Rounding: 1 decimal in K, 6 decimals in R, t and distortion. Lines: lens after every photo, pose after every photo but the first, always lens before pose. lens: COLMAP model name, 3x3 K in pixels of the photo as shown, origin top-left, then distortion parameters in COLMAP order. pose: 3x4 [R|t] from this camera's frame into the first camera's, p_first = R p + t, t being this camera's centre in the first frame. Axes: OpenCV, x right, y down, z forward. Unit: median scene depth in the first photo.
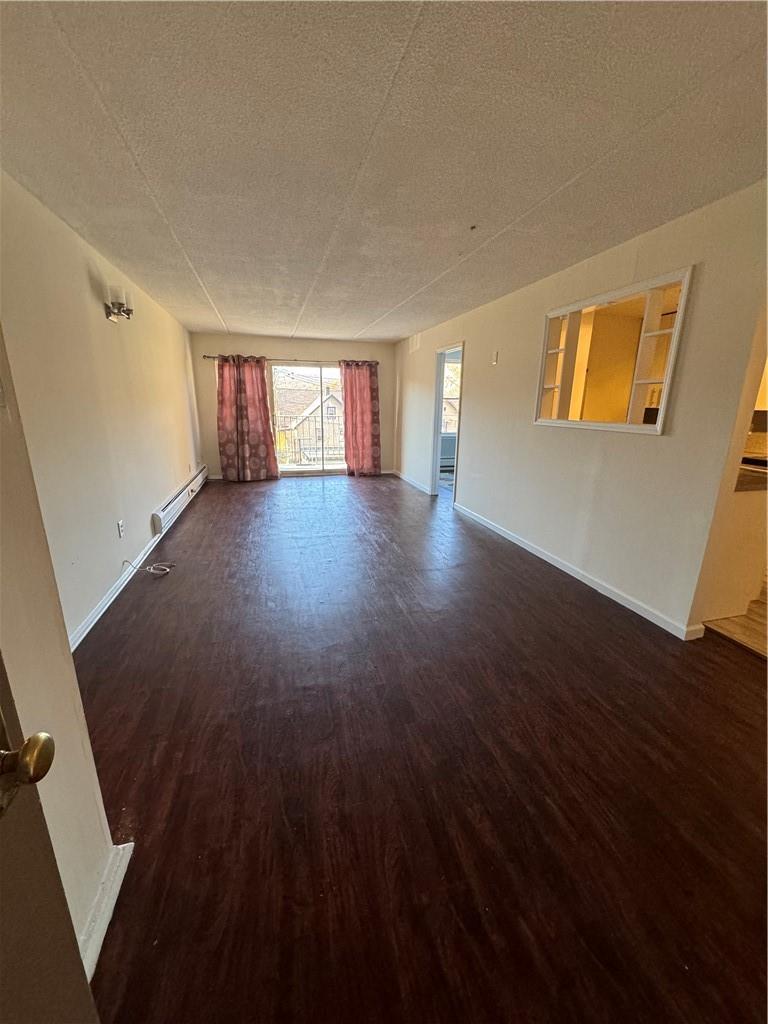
lens RADIAL K [[410.4, 0, 383.9], [0, 410.4, 512.9], [0, 0, 1]] dist [-0.003087, 0.000611]
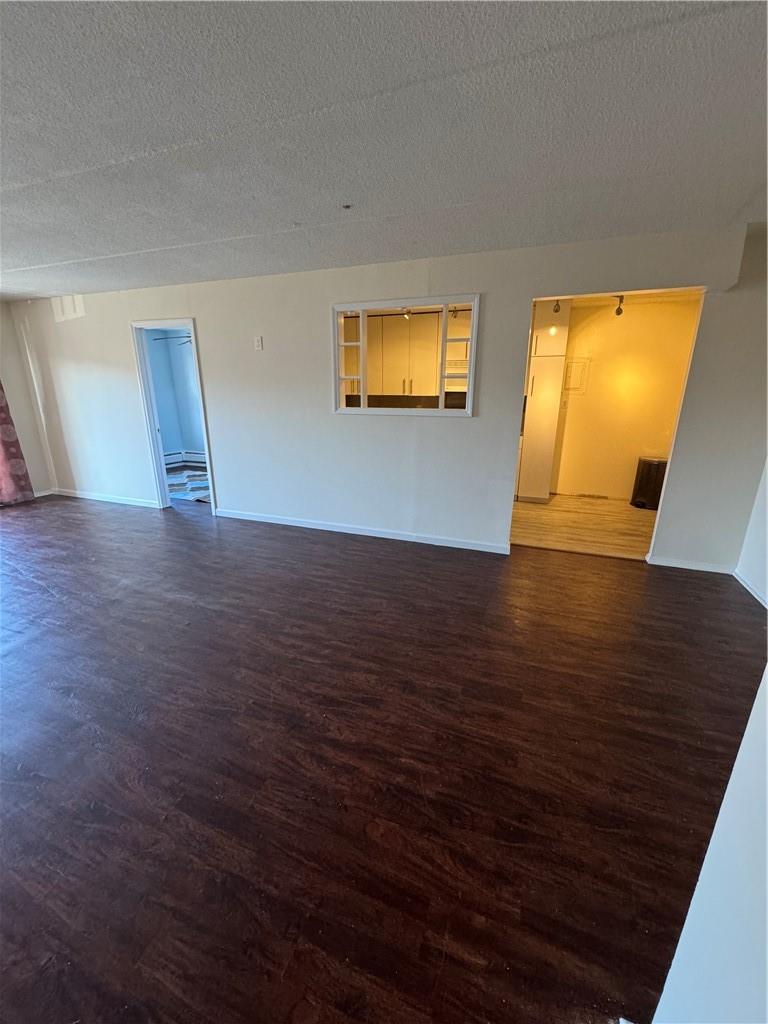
lens RADIAL K [[410.4, 0, 384.1], [0, 410.4, 512.7], [0, 0, 1]] dist [-0.003087, 0.000611]
pose [[0.580988, -0.238746, 0.778109, -0.496200], [0.212575, 0.967339, 0.138084, -0.104104], [-0.785662, 0.085181, 0.612763, 0.331944]]
